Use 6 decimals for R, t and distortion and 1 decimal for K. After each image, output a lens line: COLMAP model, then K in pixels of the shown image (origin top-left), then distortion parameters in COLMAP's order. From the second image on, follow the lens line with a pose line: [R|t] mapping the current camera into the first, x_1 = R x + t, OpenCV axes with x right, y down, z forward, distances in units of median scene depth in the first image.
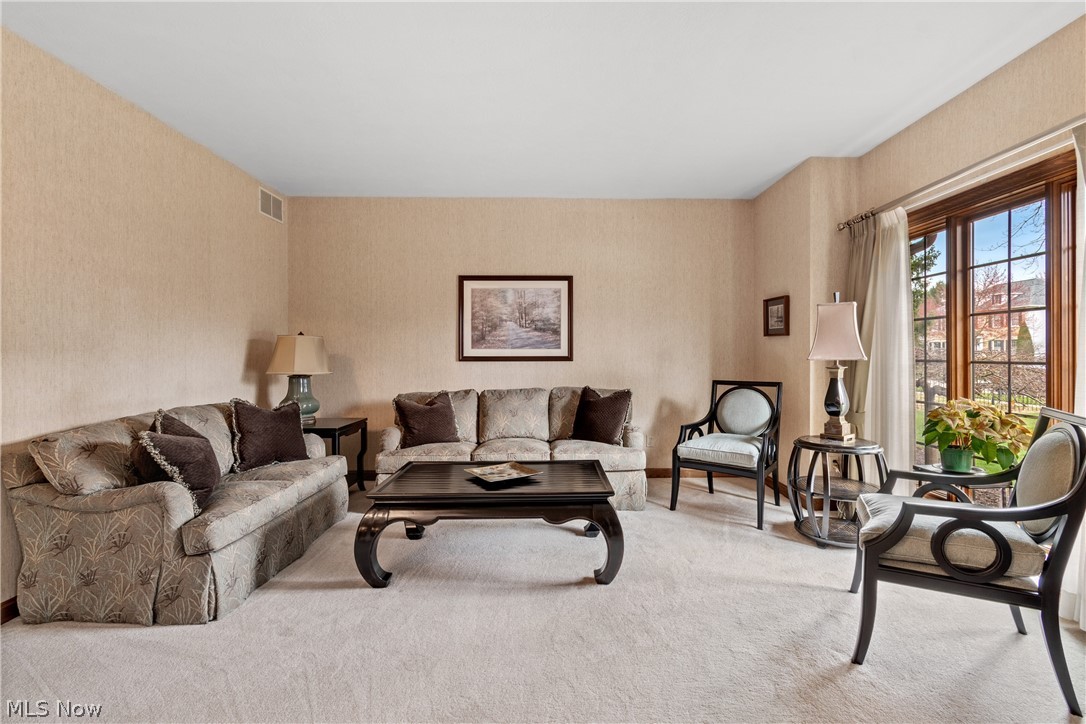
lens RADIAL K [[495.0, 0, 547.5], [0, 495.0, 358.0], [0, 0, 1]] dist [0.002195, -0.001891]
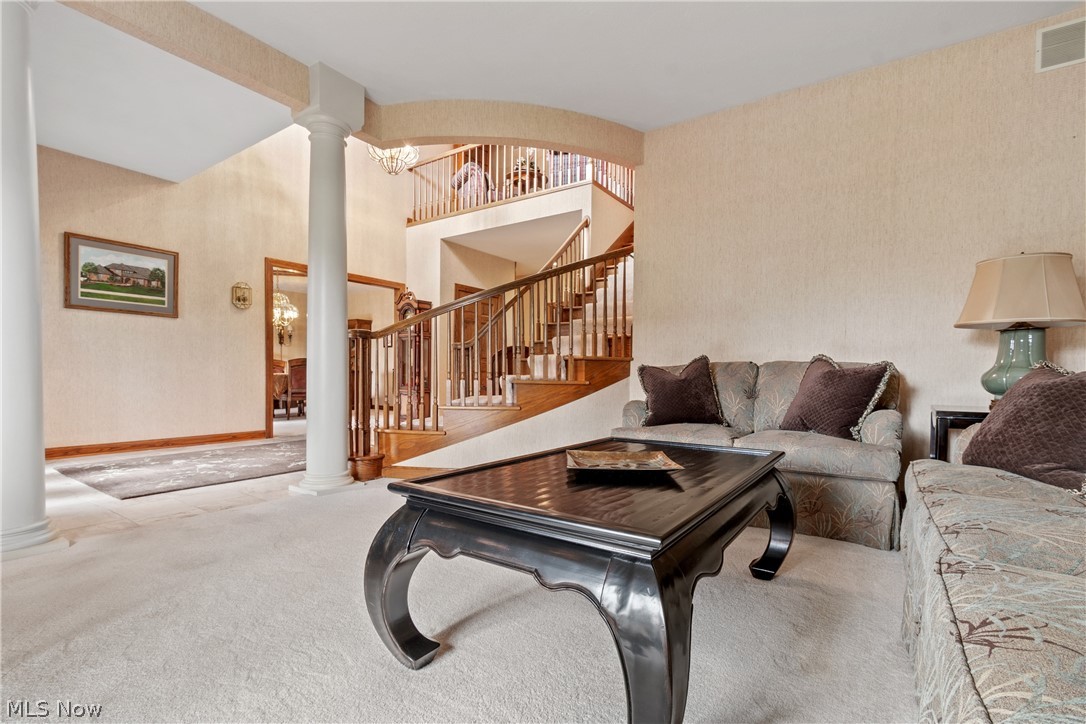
lens RADIAL K [[495.0, 0, 546.3], [0, 495.0, 369.9], [0, 0, 1]] dist [0.002195, -0.001891]
pose [[-0.560493, 0.013447, -0.828050, 0.539068], [-0.000074, 0.999867, 0.016288, 0.133201], [0.828159, 0.009191, -0.560418, 1.567086]]
